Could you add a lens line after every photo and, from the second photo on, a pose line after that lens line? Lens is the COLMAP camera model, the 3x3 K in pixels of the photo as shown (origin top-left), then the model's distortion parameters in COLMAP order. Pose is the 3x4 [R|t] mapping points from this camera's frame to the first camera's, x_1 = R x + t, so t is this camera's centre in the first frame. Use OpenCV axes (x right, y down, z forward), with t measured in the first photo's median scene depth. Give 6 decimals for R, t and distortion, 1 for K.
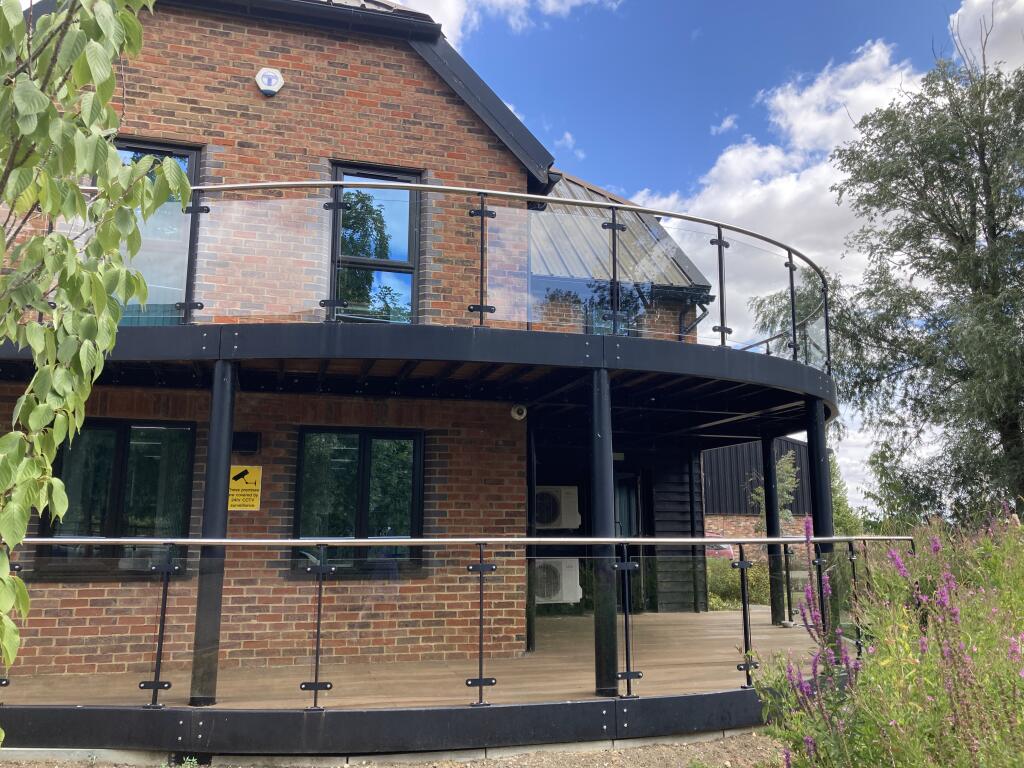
lens RADIAL K [[863.2, 0, 512.0], [0, 863.2, 384.0], [0, 0, 1]] dist [-0.005669, -0.071649]
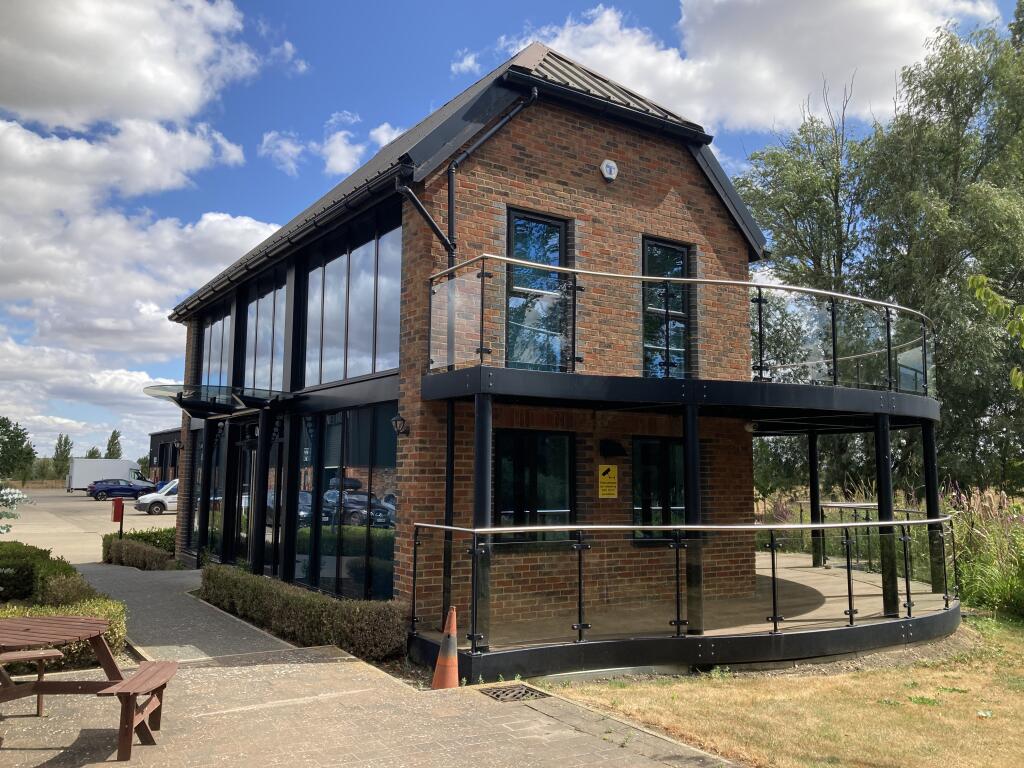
lens RADIAL K [[863.2, 0, 512.0], [0, 863.2, 384.0], [0, 0, 1]] dist [-0.005669, -0.071649]
pose [[0.958999, 0.044952, 0.279820, -0.790902], [-0.063985, 0.996190, 0.059255, -0.098741], [-0.276091, -0.074729, 0.958222, -0.245269]]
